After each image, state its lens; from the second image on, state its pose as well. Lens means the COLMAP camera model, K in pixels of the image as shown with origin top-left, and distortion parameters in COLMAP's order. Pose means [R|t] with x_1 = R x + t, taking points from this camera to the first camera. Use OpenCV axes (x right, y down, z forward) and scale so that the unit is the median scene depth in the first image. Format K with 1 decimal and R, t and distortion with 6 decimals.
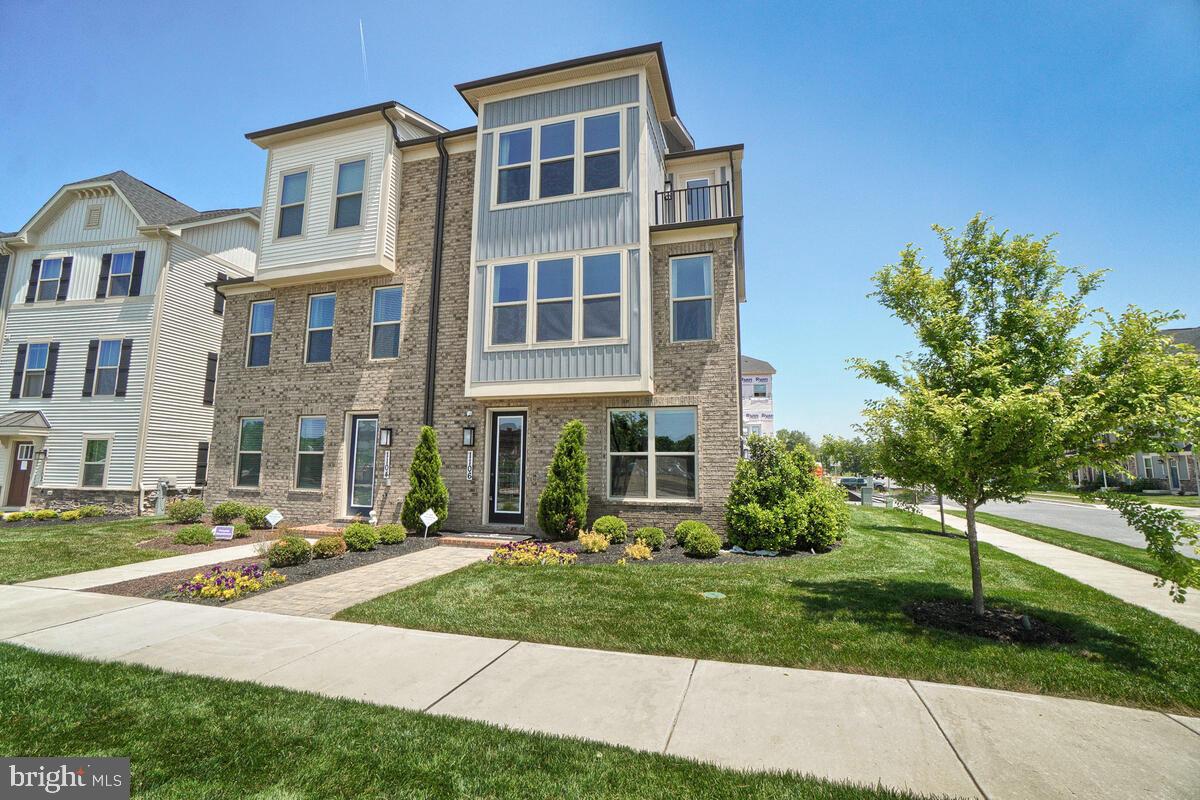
lens RADIAL K [[543.4, 0, 595.0], [0, 543.4, 387.6], [0, 0, 1]] dist [-0.015231, 0.001408]
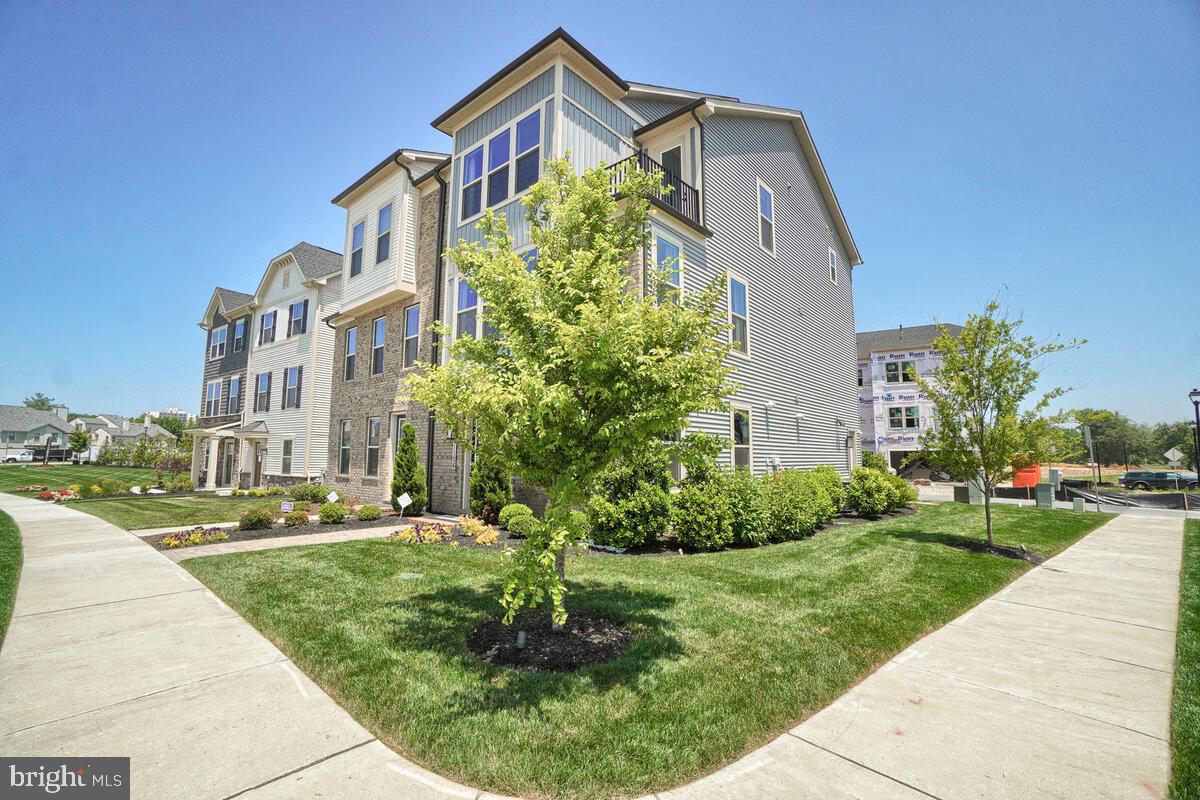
lens RADIAL K [[543.4, 0, 594.3], [0, 543.4, 390.5], [0, 0, 1]] dist [-0.015231, 0.001408]
pose [[0.901060, -0.057838, -0.429821, 0.502611], [0.066357, 0.997784, 0.004843, 0.018826], [0.428588, -0.032885, 0.902901, 0.101989]]
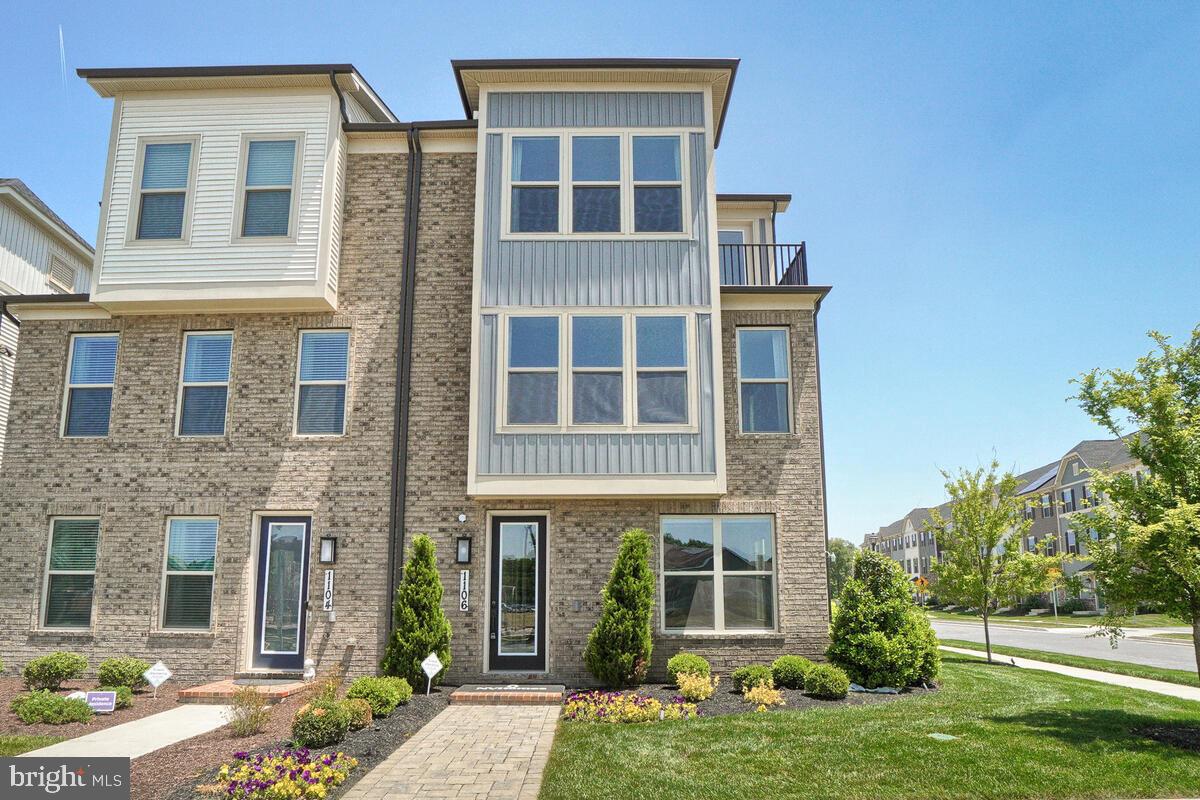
lens RADIAL K [[720.4, 0, 606.9], [0, 720.4, 477.9], [0, 0, 1]] dist [-0.021990, 0.001748]
pose [[0.959341, 0.034091, 0.280184, -0.305884], [-0.030725, 0.999393, -0.016398, 0.004527], [-0.280573, 0.007123, 0.959806, 0.035157]]
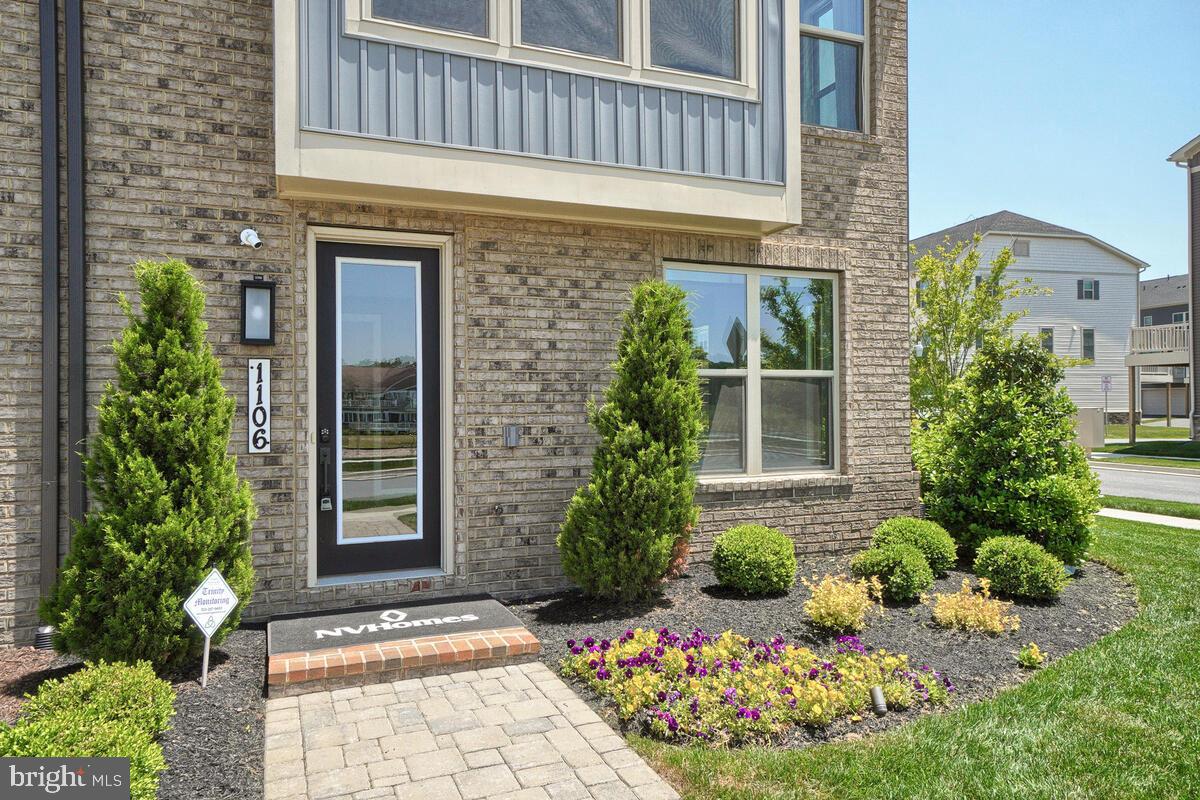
lens RADIAL K [[787.9, 0, 603.1], [0, 787.9, 388.4], [0, 0, 1]] dist [0.010369, 0.015610]
pose [[0.784612, -0.002041, 0.619984, -0.339026], [-0.078267, 0.991668, 0.102315, 0.068427], [-0.615027, -0.128802, 0.777915, 0.505877]]
